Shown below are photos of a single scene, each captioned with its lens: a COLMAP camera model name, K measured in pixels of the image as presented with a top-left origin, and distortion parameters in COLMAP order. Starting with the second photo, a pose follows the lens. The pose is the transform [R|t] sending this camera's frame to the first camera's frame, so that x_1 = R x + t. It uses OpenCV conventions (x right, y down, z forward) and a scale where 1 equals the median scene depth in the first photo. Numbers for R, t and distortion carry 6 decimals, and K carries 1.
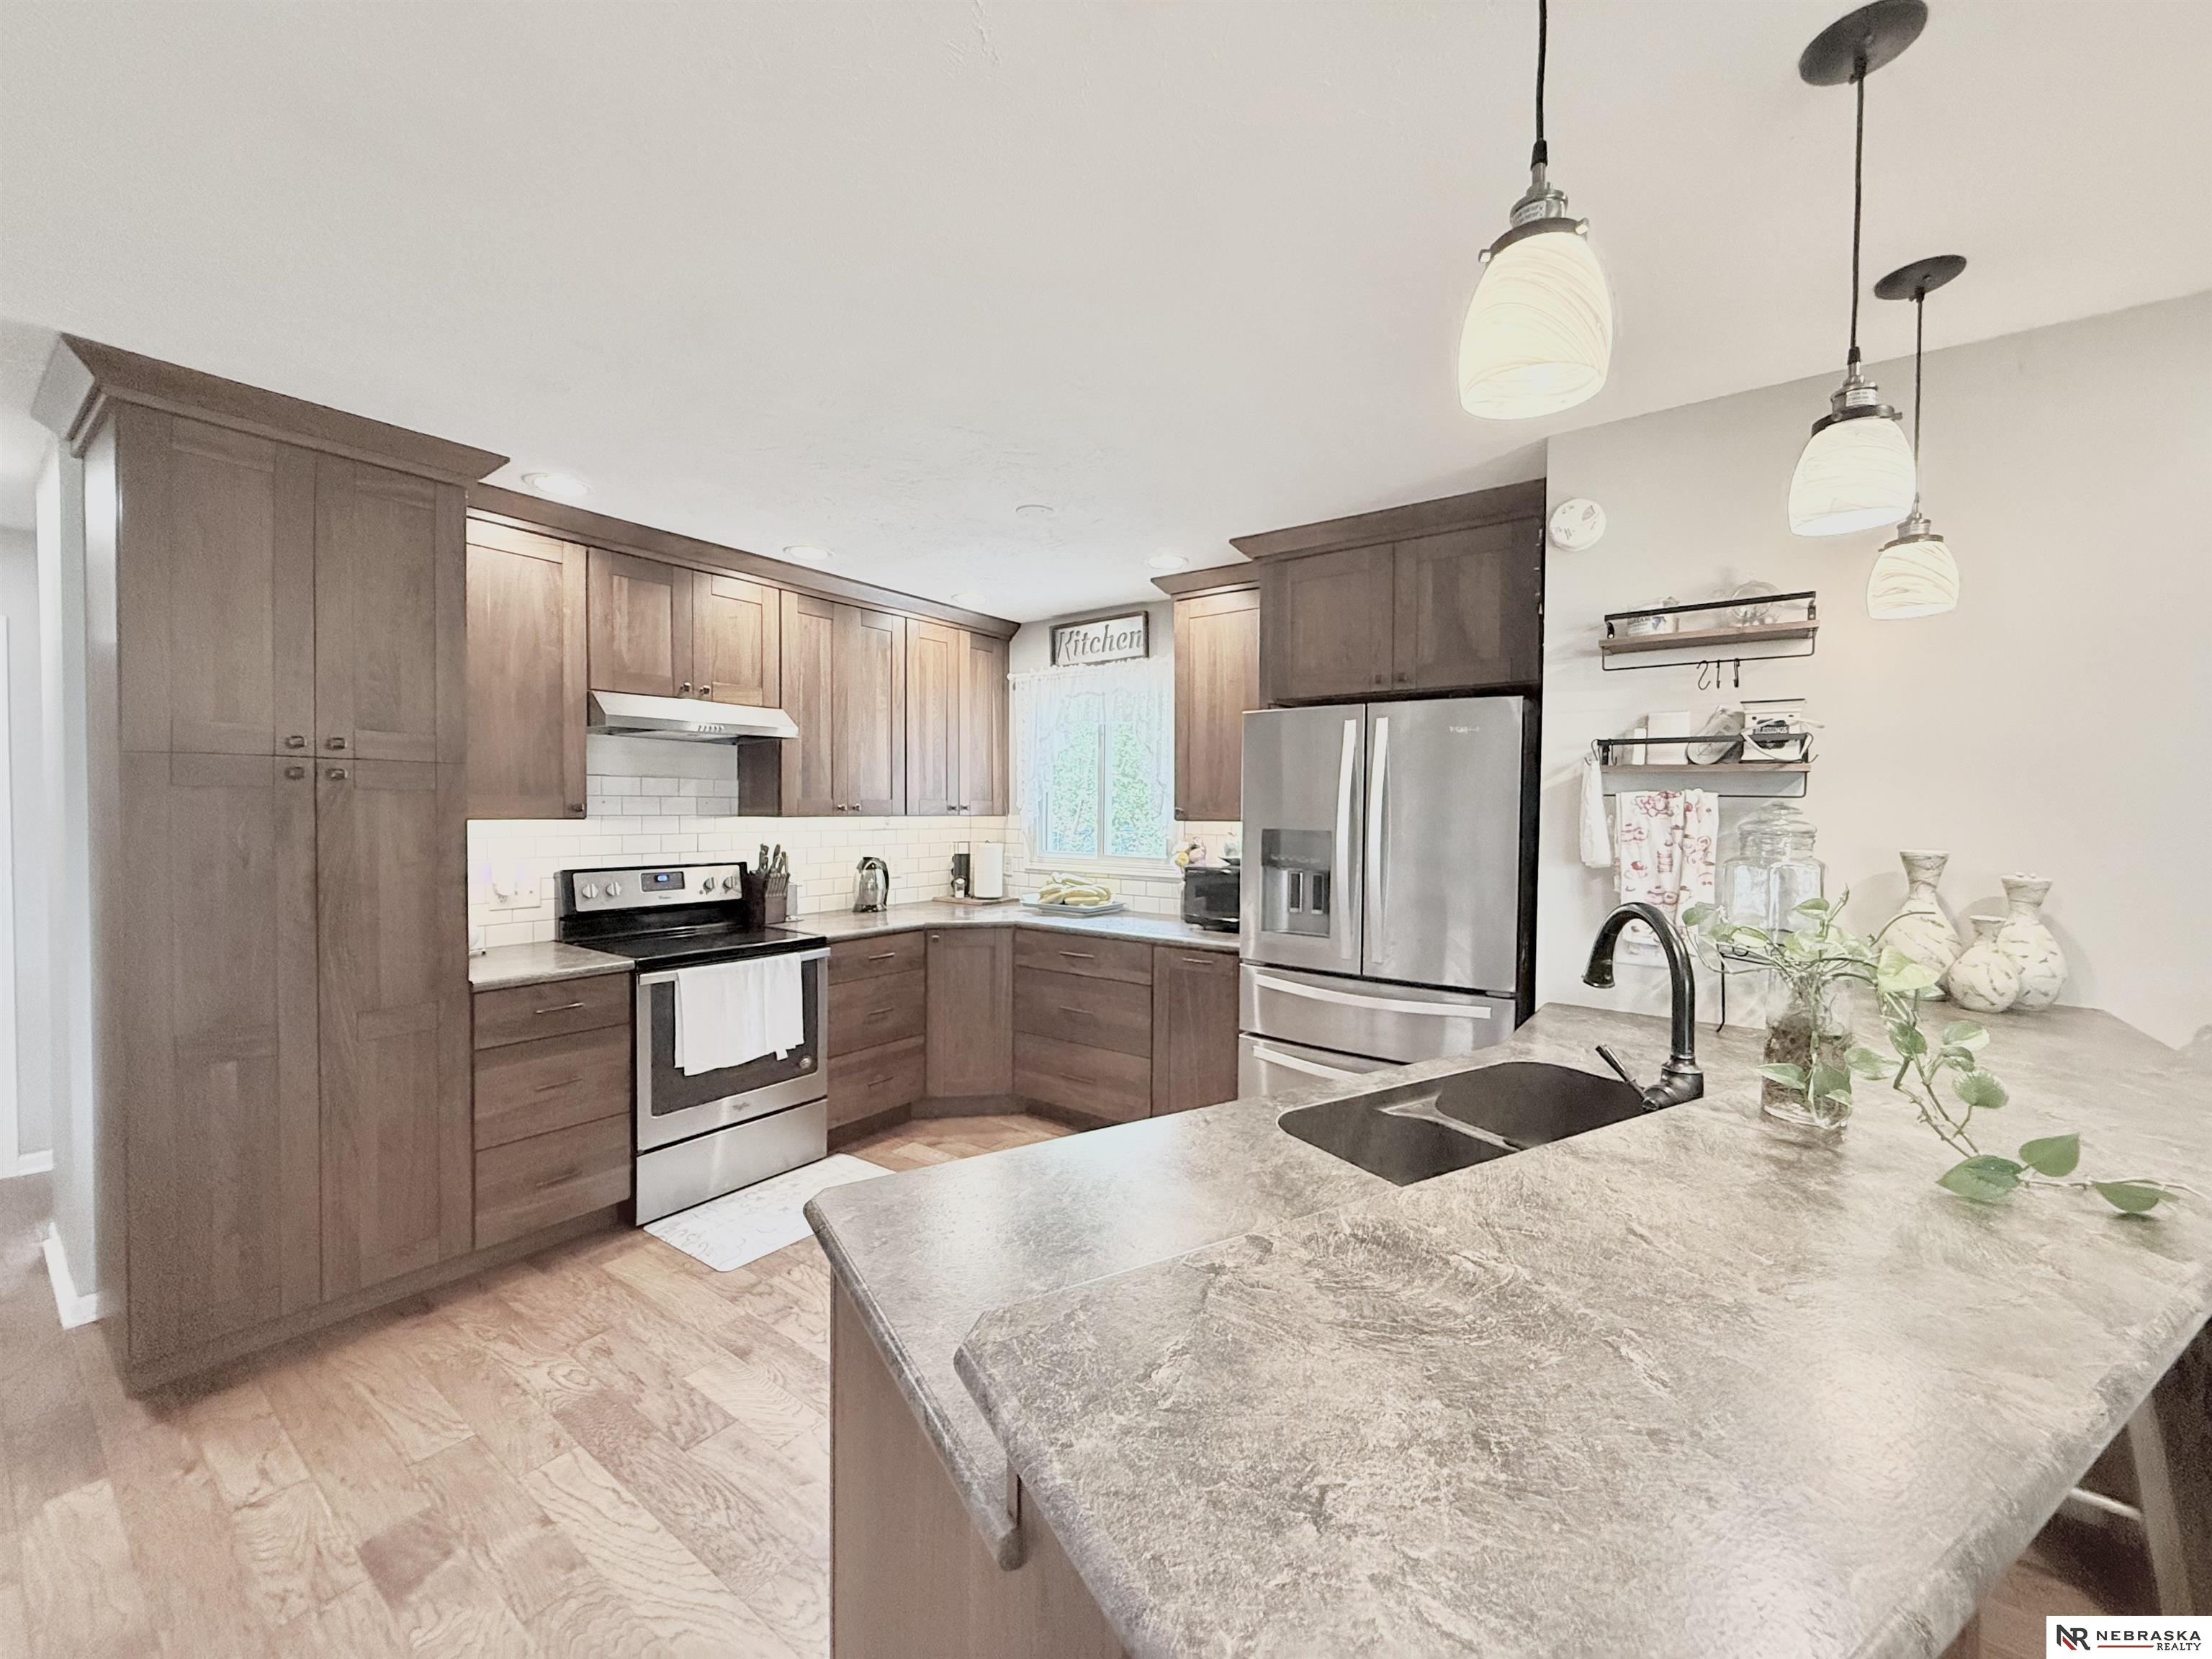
lens RADIAL K [[888.3, 0, 1110.3], [0, 888.3, 826.7], [0, 0, 1]] dist [0.001050, 0.000272]
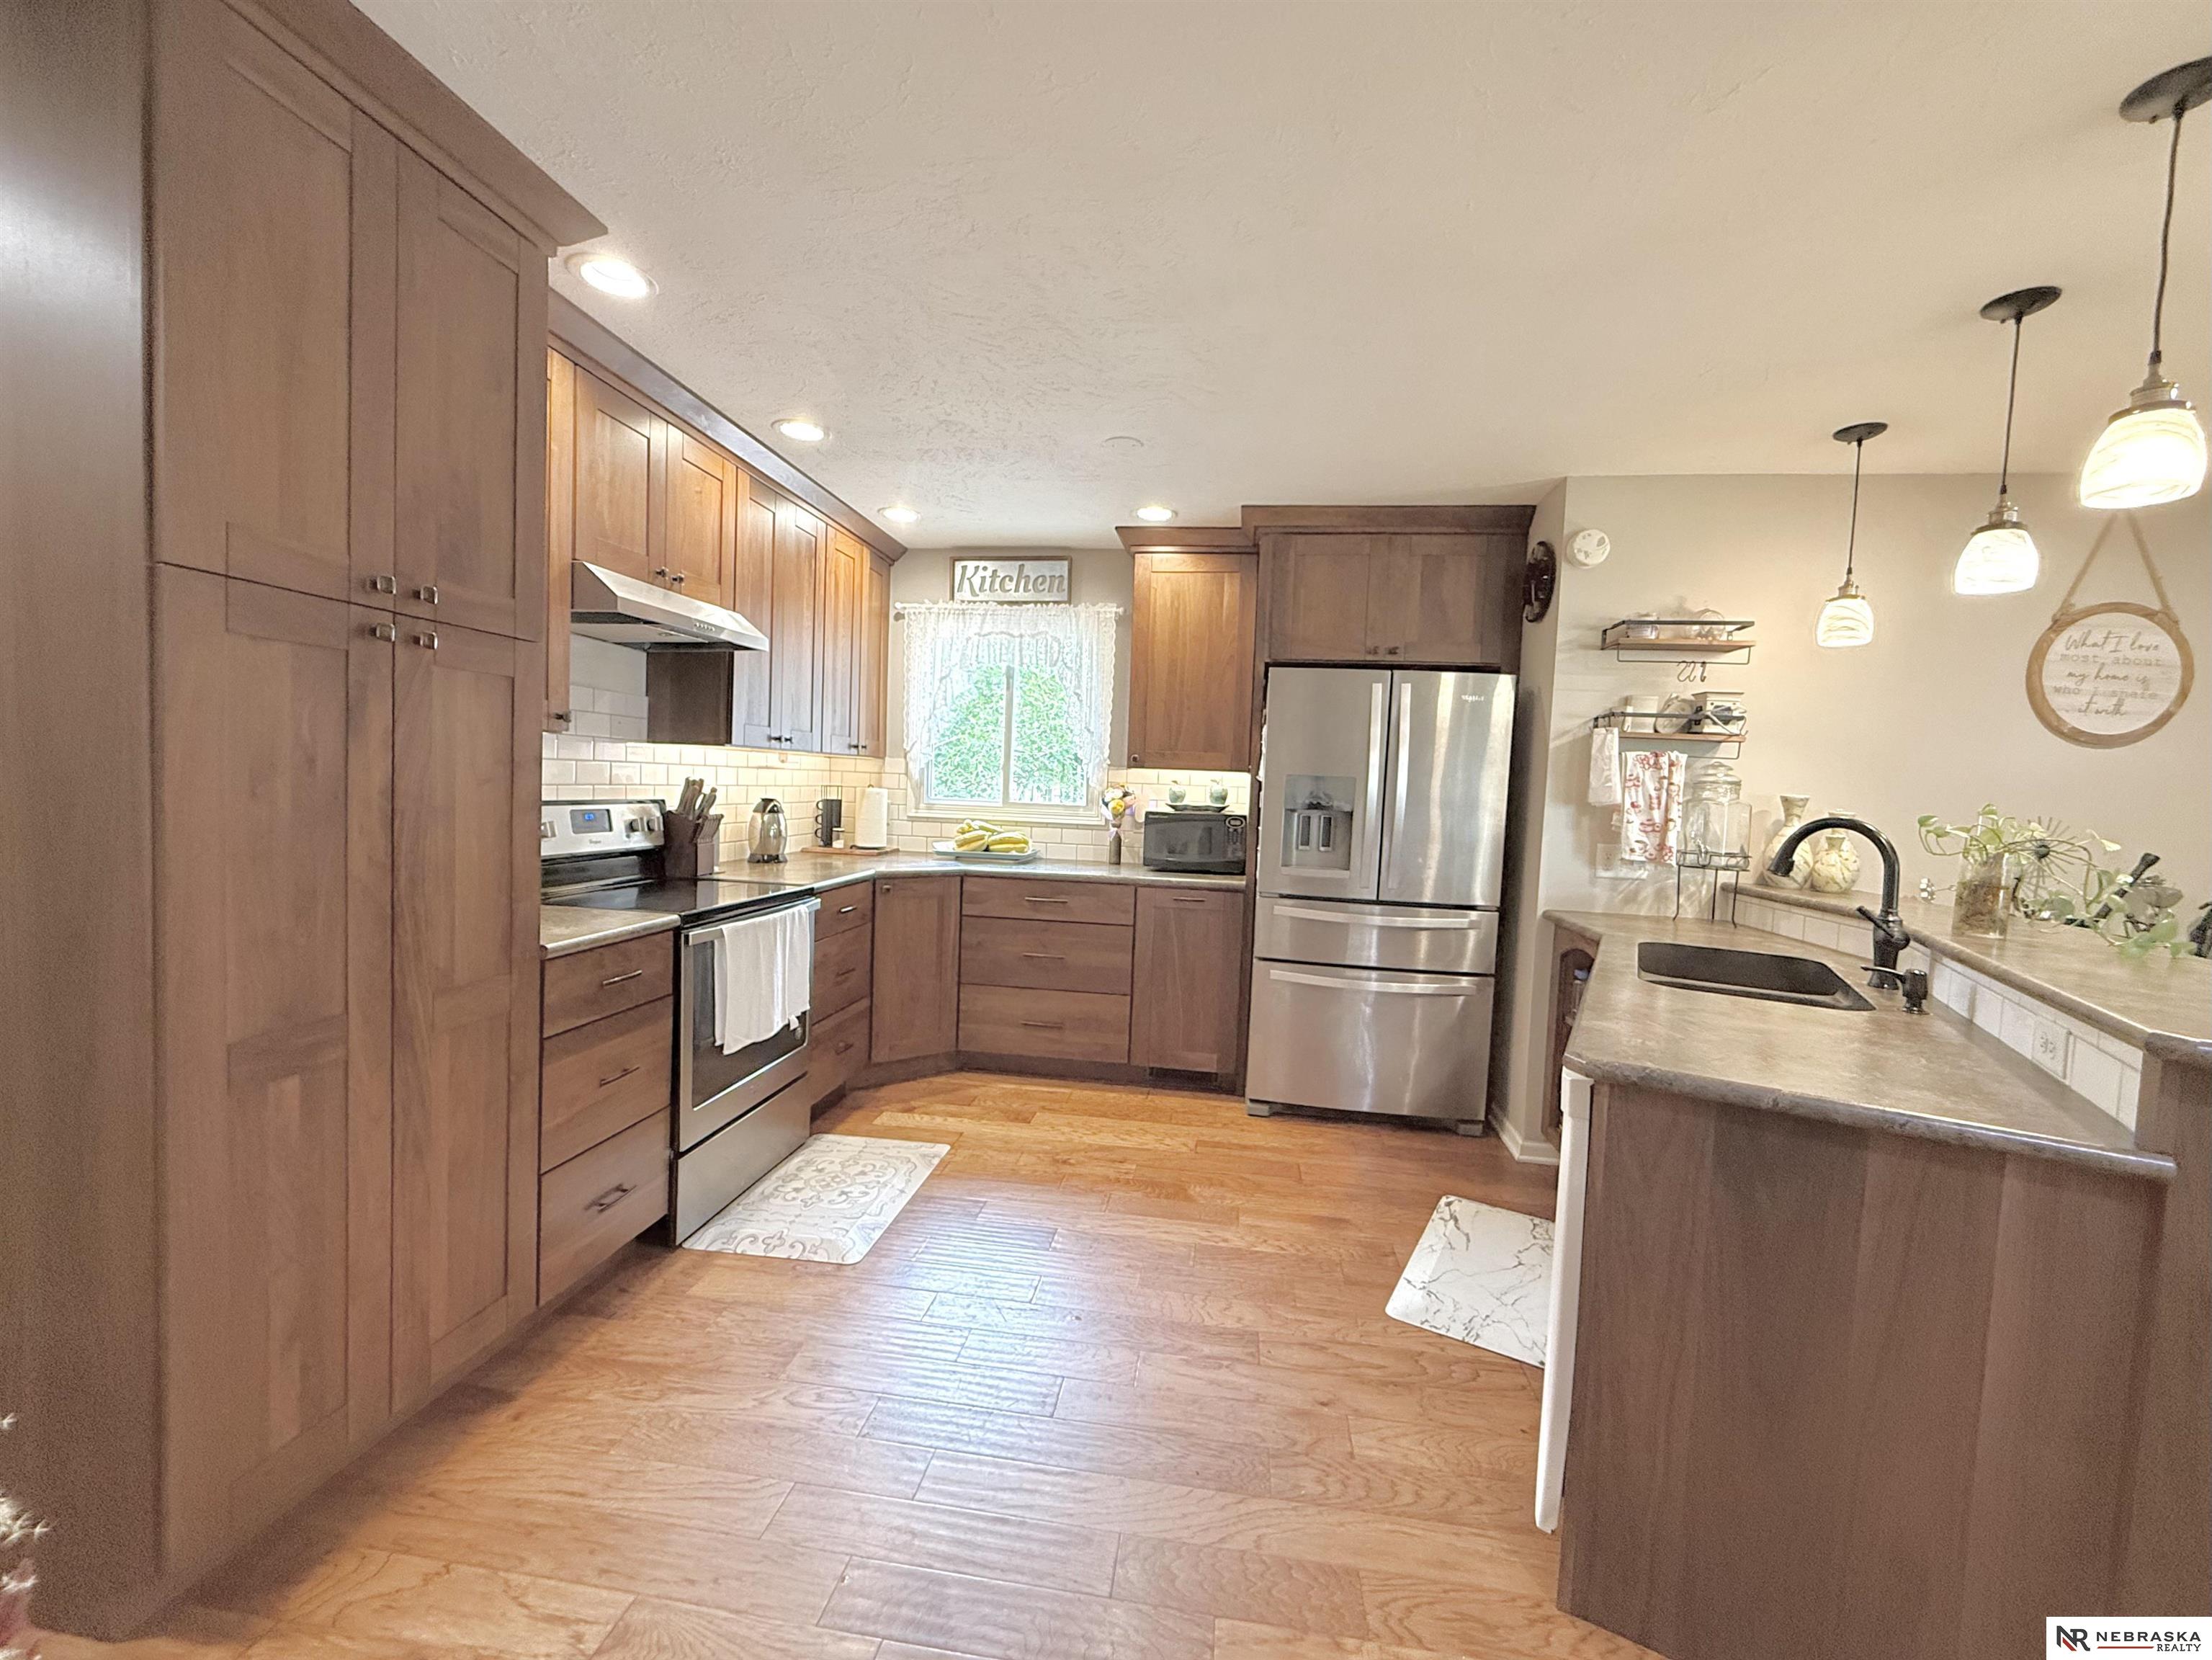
lens RADIAL K [[888.4, 0, 1126.9], [0, 888.4, 835.7], [0, 0, 1]] dist [0.001050, 0.000272]
pose [[0.876083, -0.000867, 0.482160, -0.537855], [-0.022317, 0.998854, 0.042346, 0.035672], [-0.481644, -0.047859, 0.875059, 0.112729]]
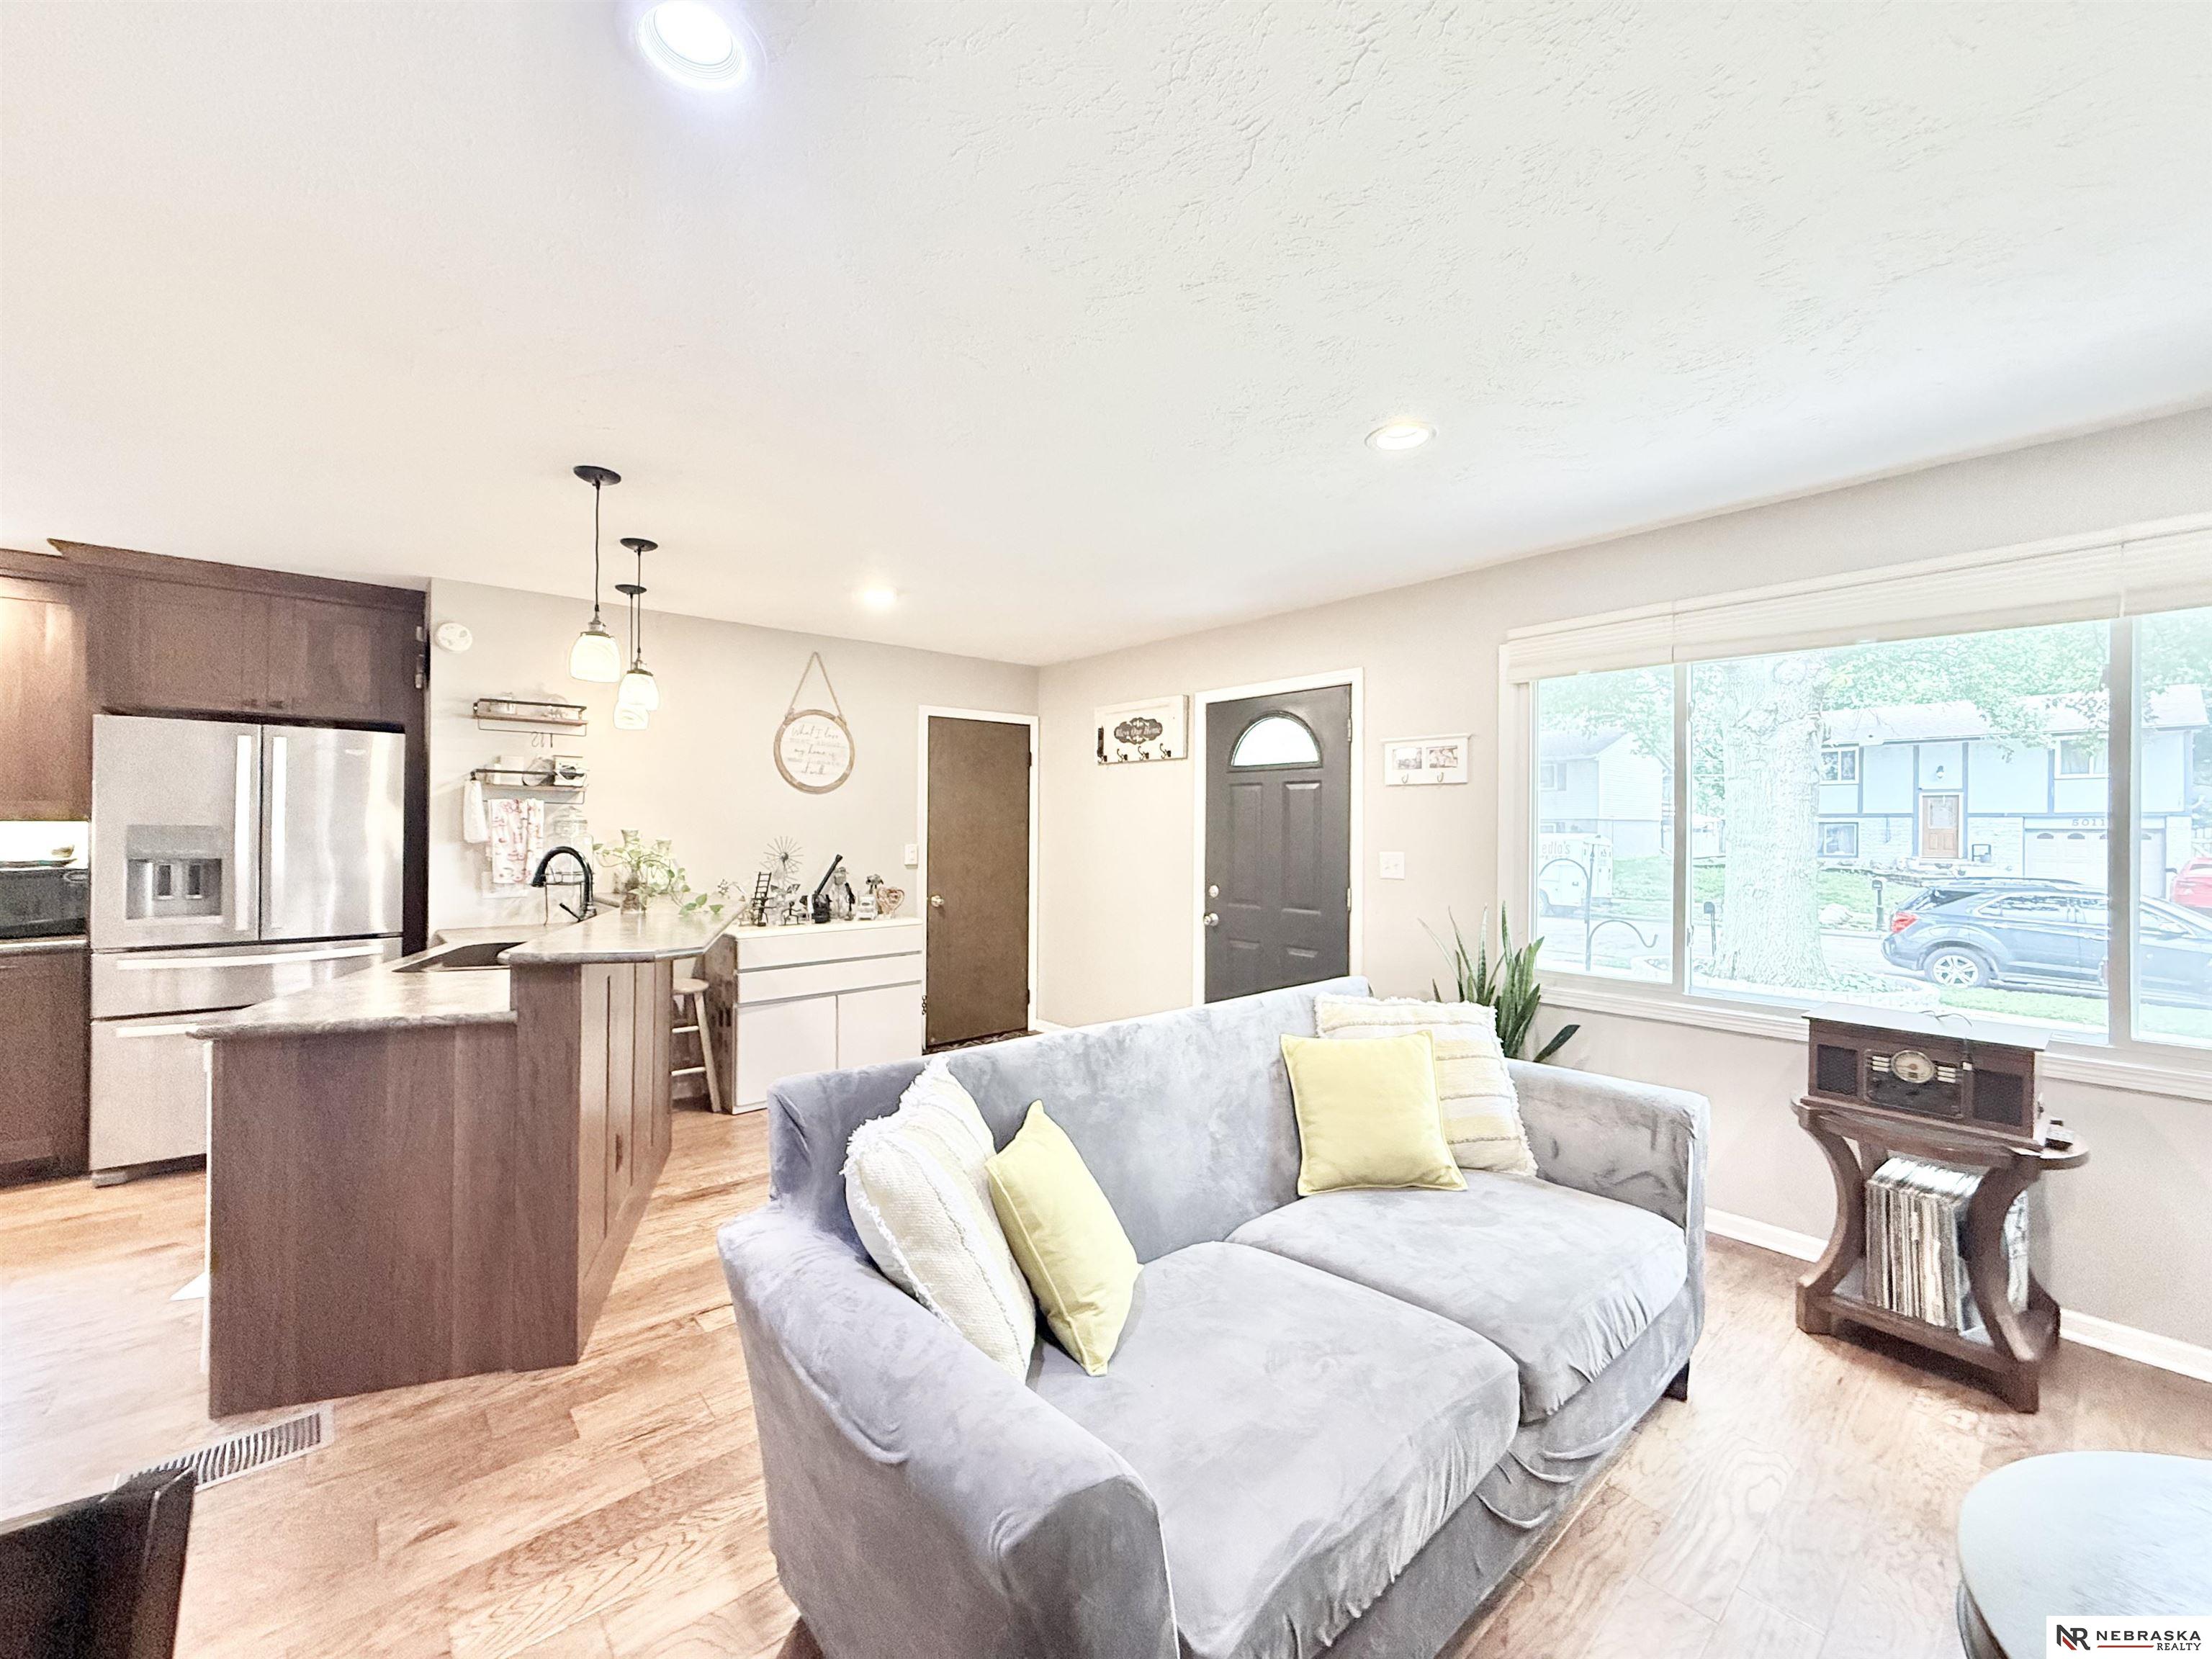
lens RADIAL K [[888.3, 0, 1099.8], [0, 888.3, 815.3], [0, 0, 1]] dist [0.001050, 0.000272]
pose [[0.231731, 0.003795, 0.972772, -0.614142], [0.018075, 0.999803, -0.008206, 0.020599], [-0.972612, 0.019485, 0.231617, -0.420302]]
